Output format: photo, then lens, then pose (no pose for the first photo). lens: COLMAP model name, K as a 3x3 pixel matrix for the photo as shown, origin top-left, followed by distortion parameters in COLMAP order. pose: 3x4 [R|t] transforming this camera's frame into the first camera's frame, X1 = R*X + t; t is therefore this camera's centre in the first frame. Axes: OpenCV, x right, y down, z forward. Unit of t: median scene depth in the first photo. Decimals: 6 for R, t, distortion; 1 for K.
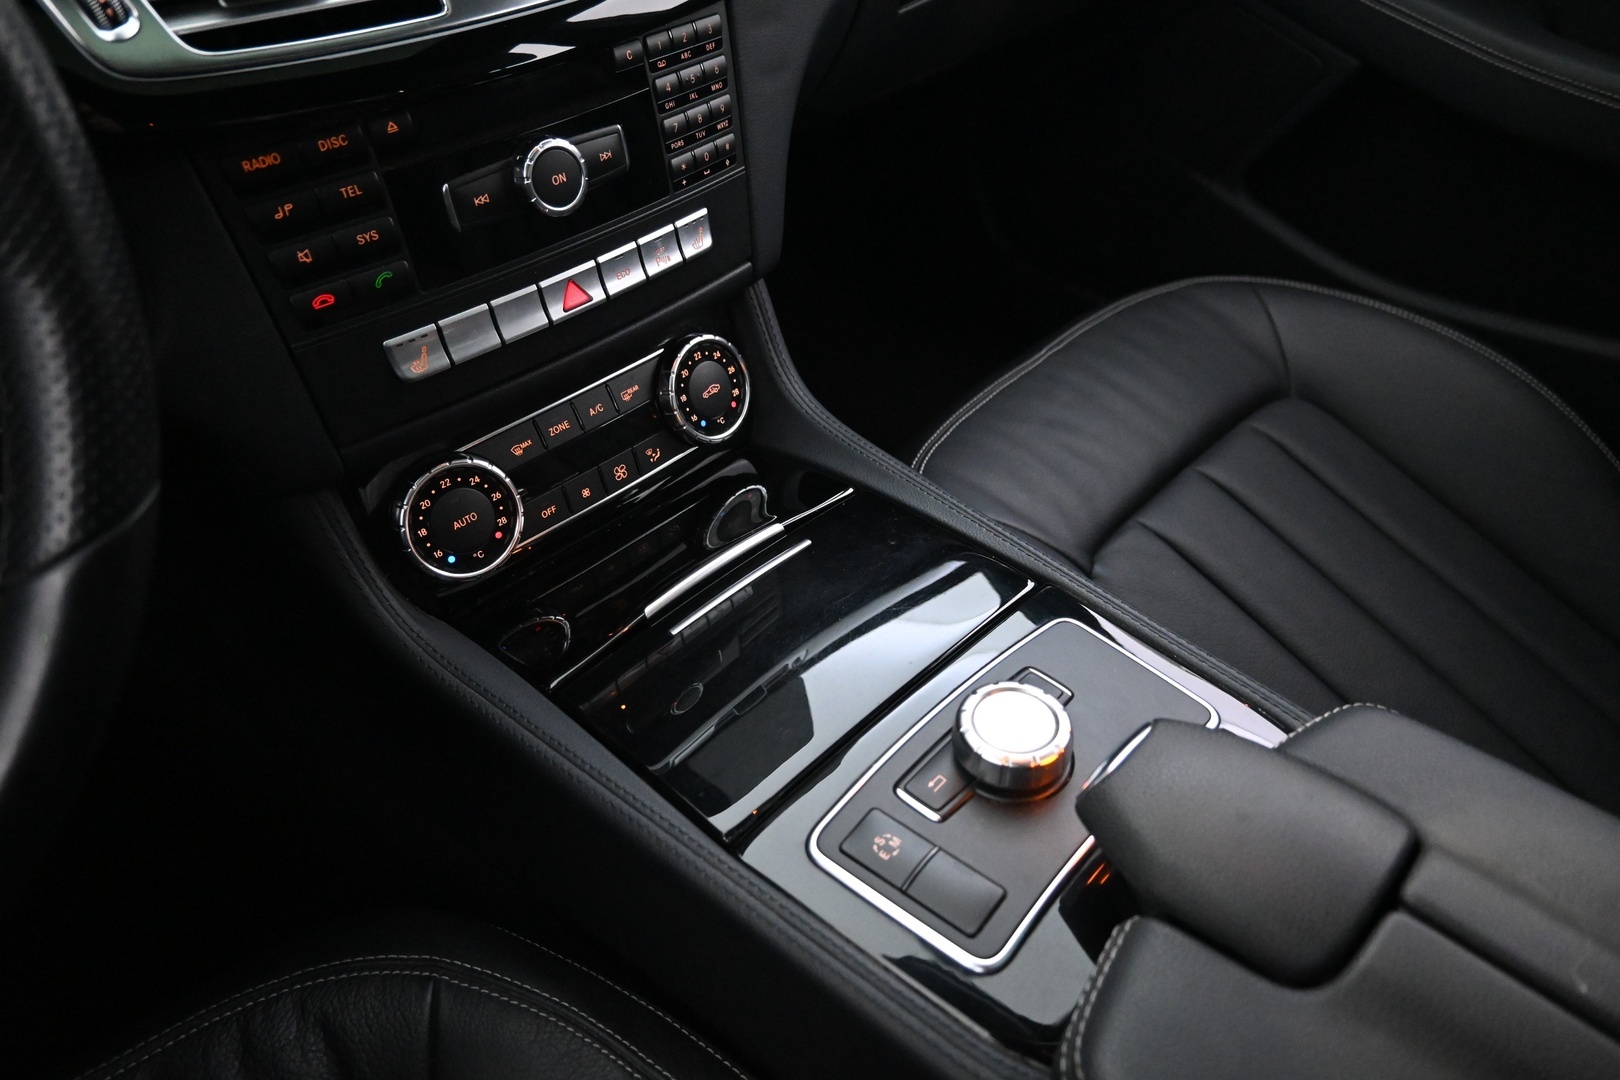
lens RADIAL K [[1104.7, 0, 810.0], [0, 1104.7, 540.0], [0, 0, 1]] dist [-0.000419, -0.002728]
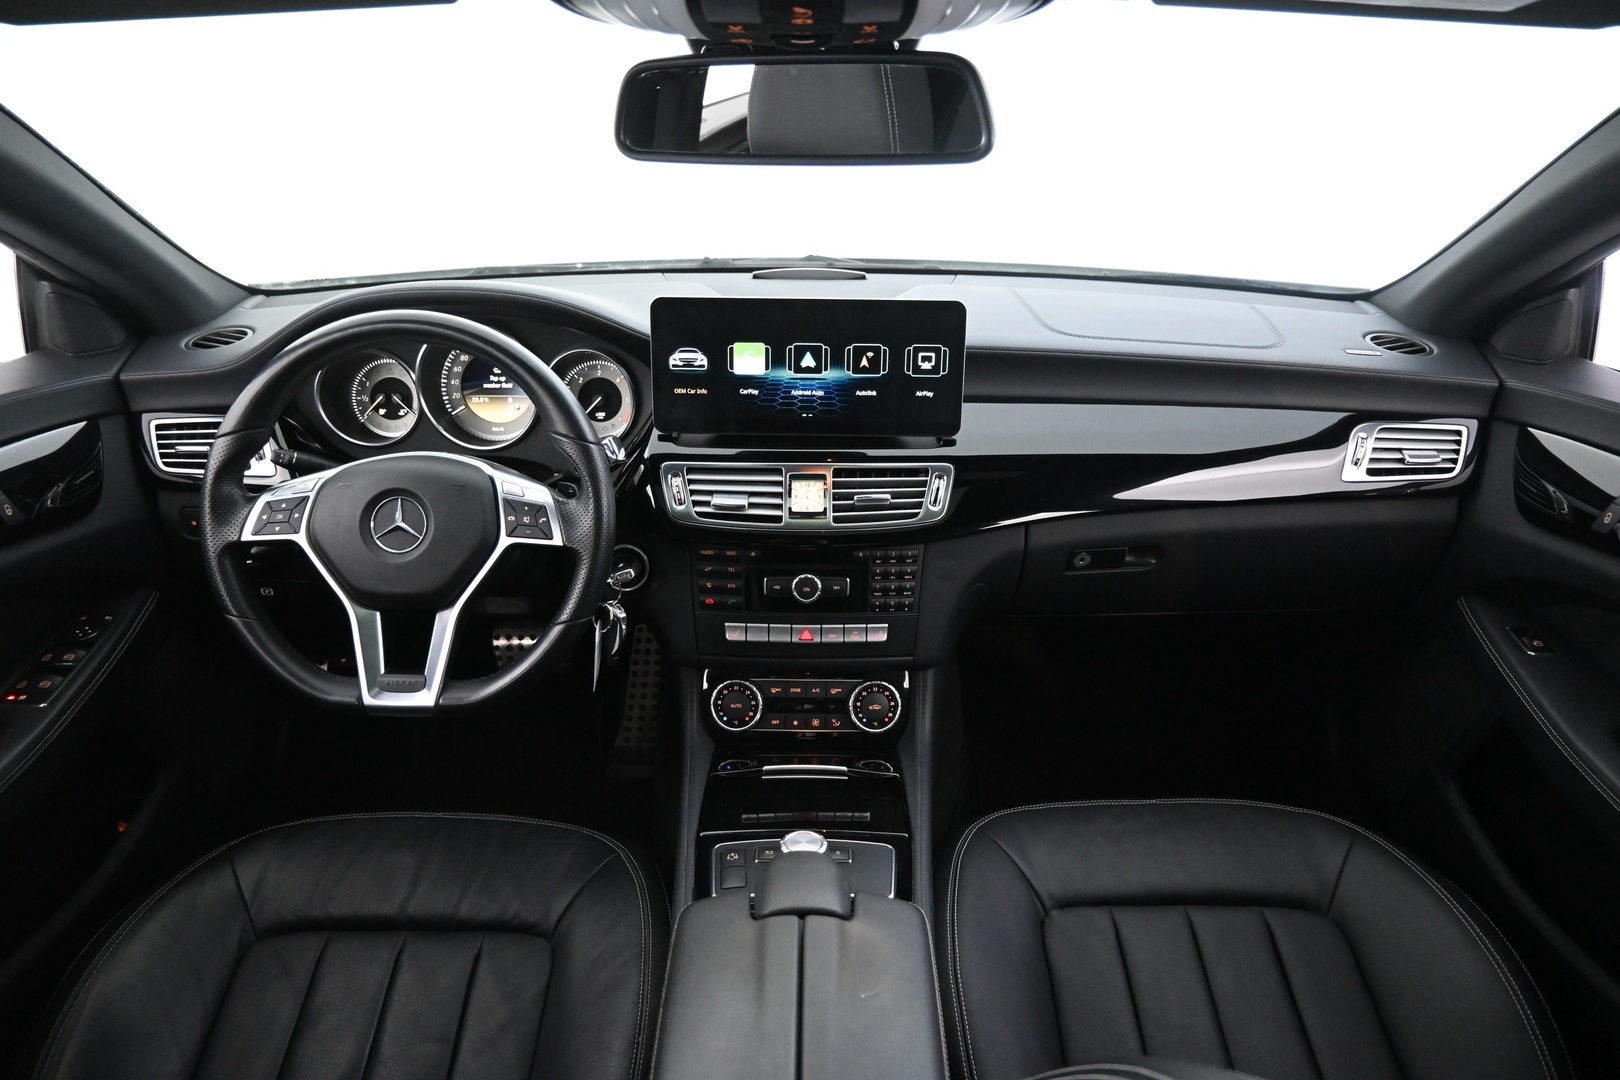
lens RADIAL K [[1104.7, 0, 810.0], [0, 1104.7, 540.0], [0, 0, 1]] dist [-0.000419, -0.002728]
pose [[0.696506, 0.261718, -0.668119, 1.260920], [-0.478456, 0.863298, -0.160611, -0.019311], [0.534751, 0.431532, 0.726513, -0.773614]]
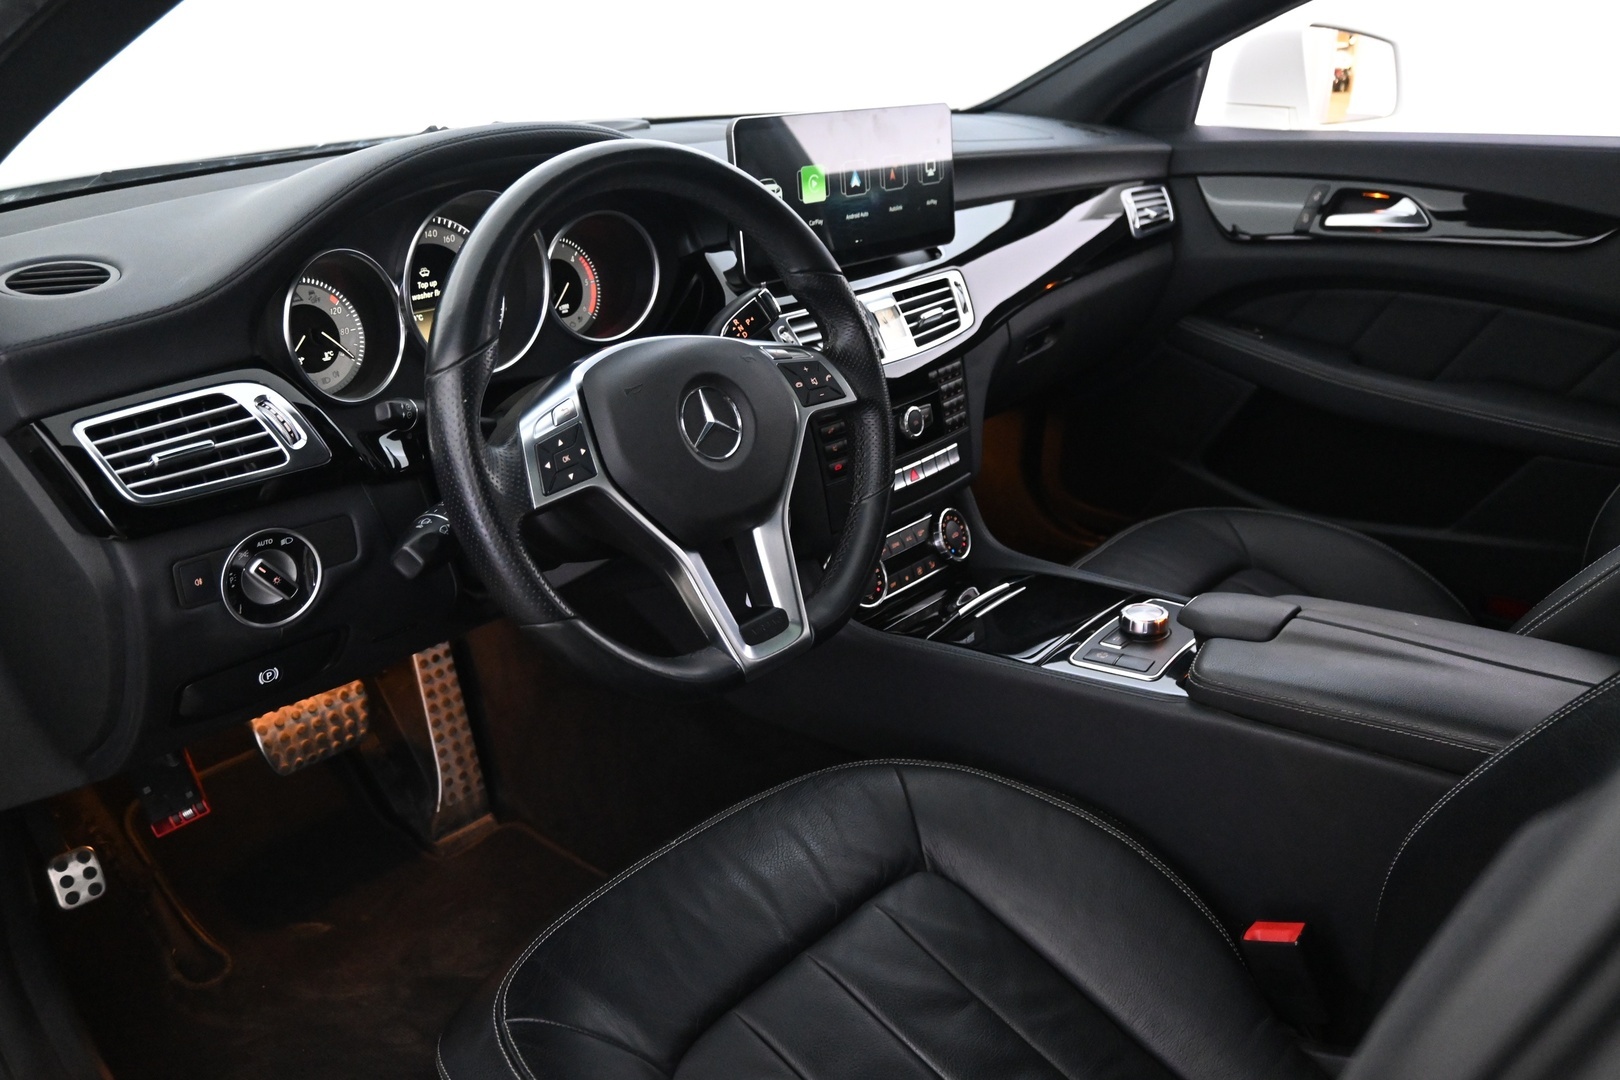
lens RADIAL K [[1288.3, 0, 810.0], [0, 1288.3, 540.0], [0, 0, 1]] dist [-0.011287, 0.000943]
pose [[0.997183, -0.049486, 0.056371, -0.542860], [0.065821, 0.937690, -0.341182, 0.726808], [-0.035975, 0.343932, 0.938305, -1.298409]]
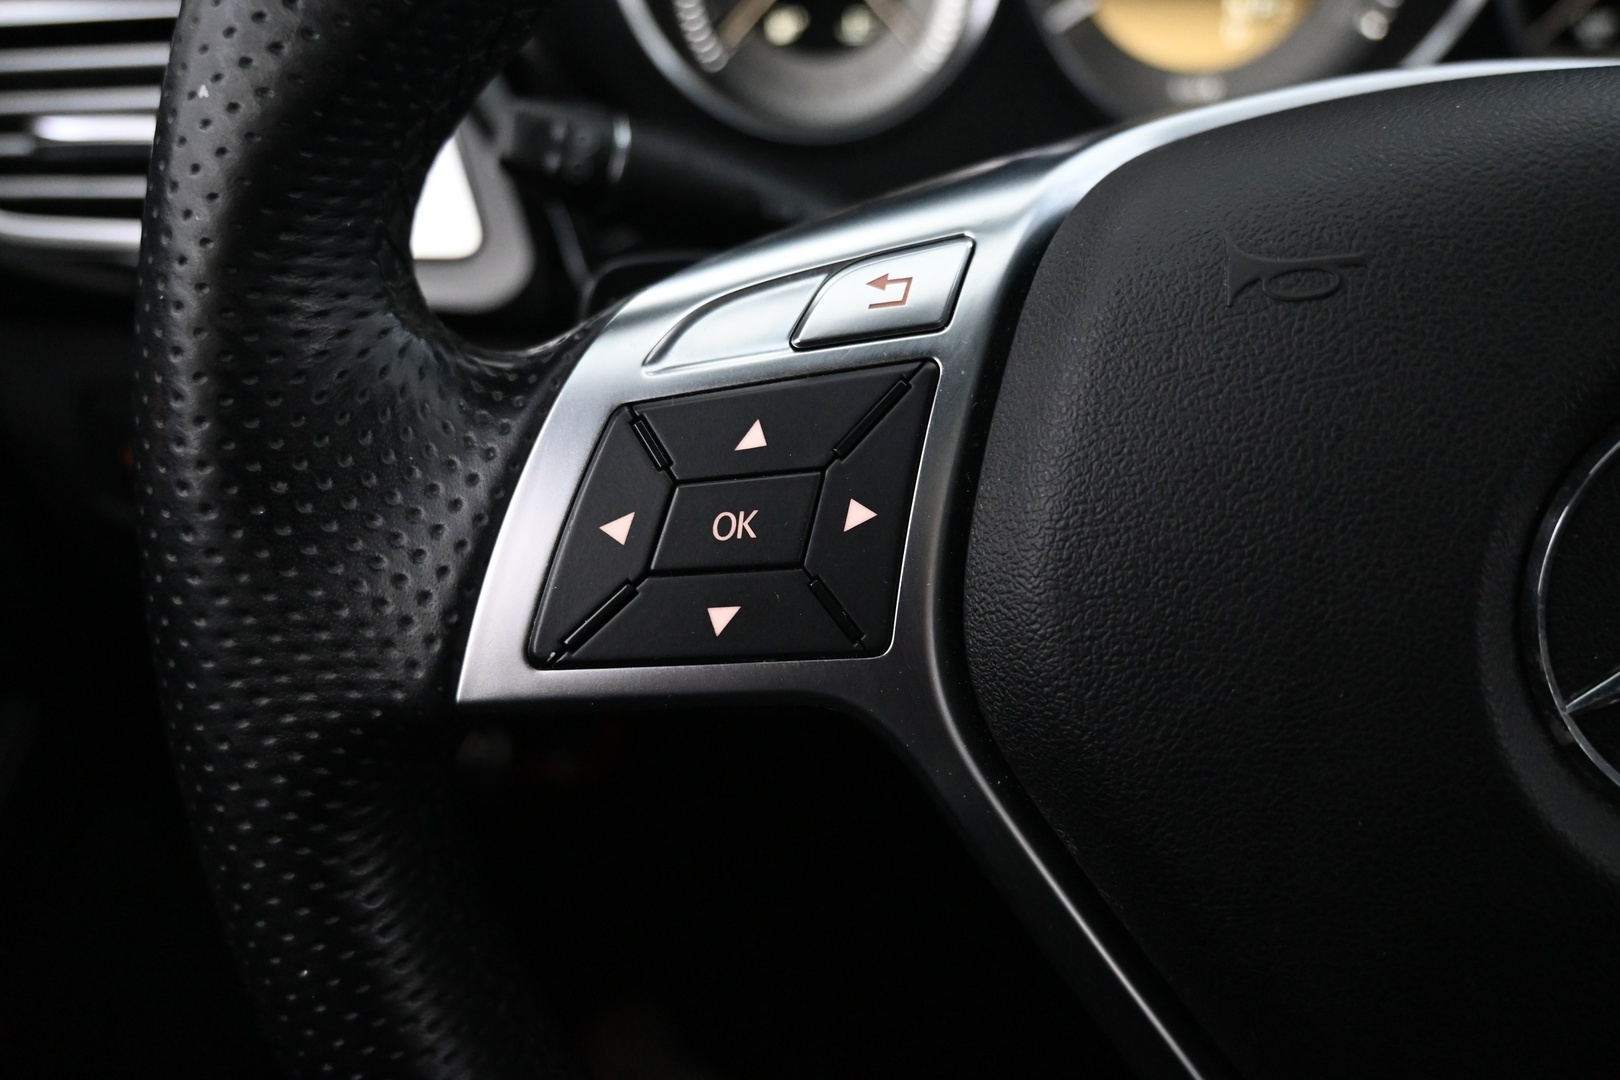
lens RADIAL K [[1222.4, 0, 810.0], [0, 1222.4, 540.0], [0, 0, 1]] dist [-0.000542, 0.000066]
pose [[0.673027, 0.347409, -0.652948, -0.542103], [-0.481897, 0.875687, -0.030795, 0.084844], [0.561079, 0.335380, 0.756776, -0.063508]]
